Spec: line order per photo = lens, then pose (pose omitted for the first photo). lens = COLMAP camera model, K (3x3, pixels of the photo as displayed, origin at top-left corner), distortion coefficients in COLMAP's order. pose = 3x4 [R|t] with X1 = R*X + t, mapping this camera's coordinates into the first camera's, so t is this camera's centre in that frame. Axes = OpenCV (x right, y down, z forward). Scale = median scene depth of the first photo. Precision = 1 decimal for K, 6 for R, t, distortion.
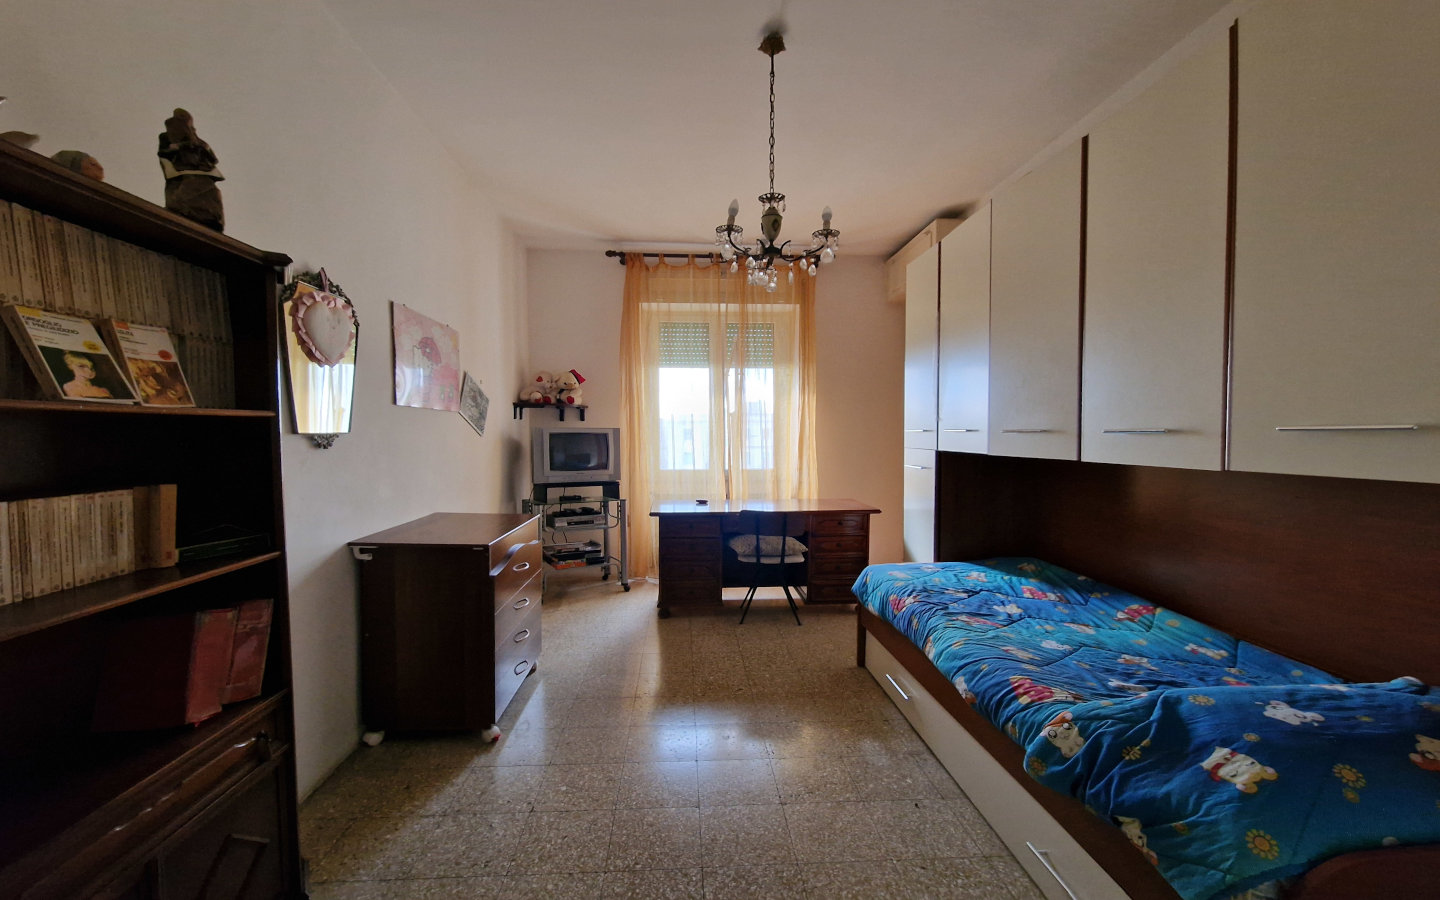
lens RADIAL K [[591.7, 0, 712.7], [0, 591.7, 470.0], [0, 0, 1]] dist [-0.000994, -0.000250]
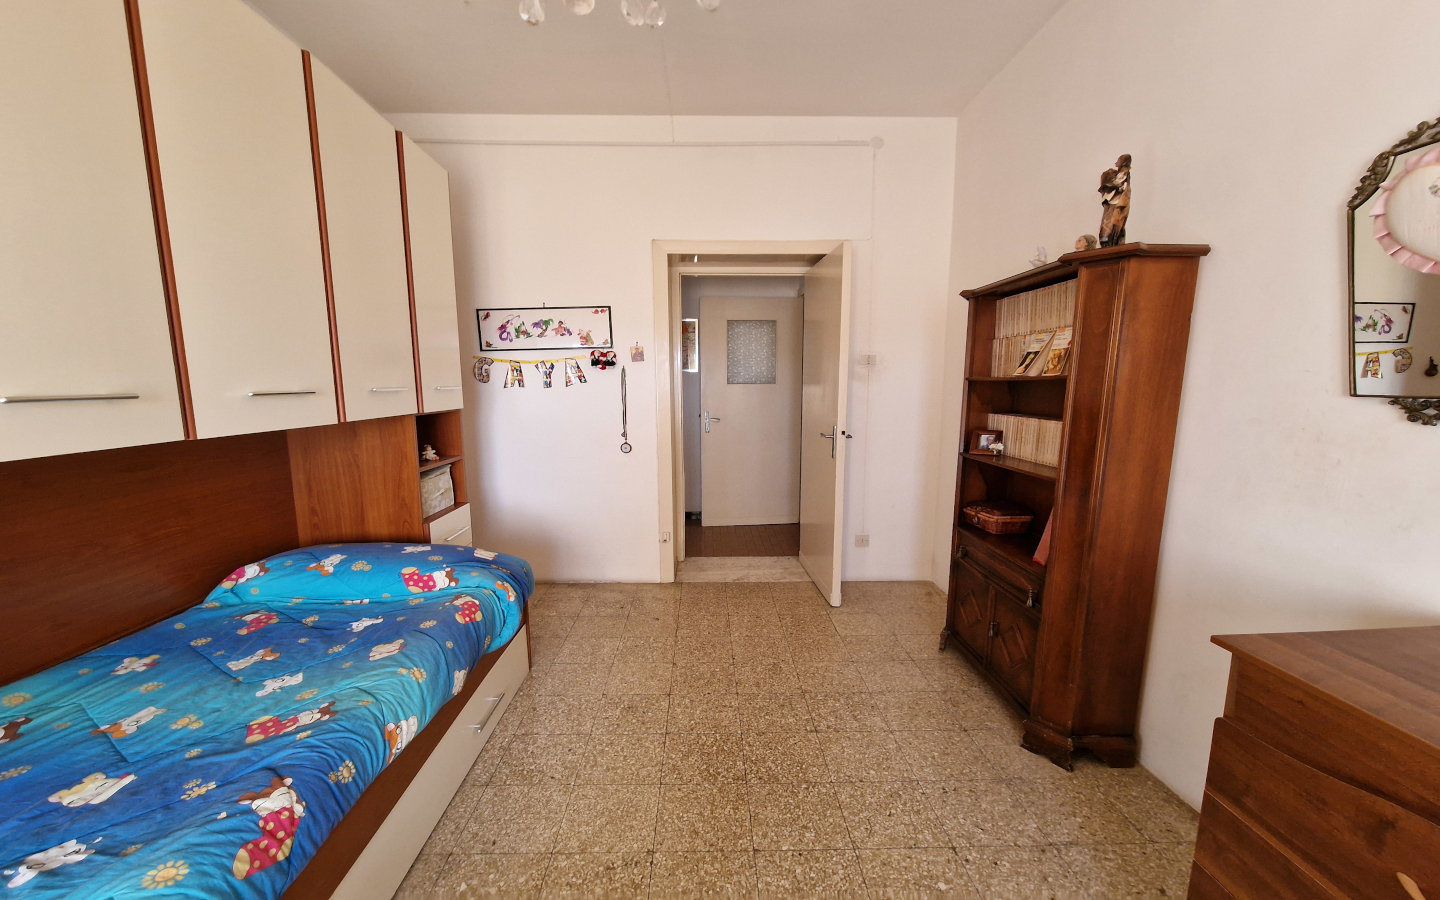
lens RADIAL K [[591.7, 0, 712.7], [0, 591.7, 470.0], [0, 0, 1]] dist [-0.000994, -0.000250]
pose [[-0.999280, -0.001849, 0.037903, 0.004359], [0.006004, 0.978525, 0.206040, -0.127193], [-0.037470, 0.206119, -0.977809, 1.801051]]
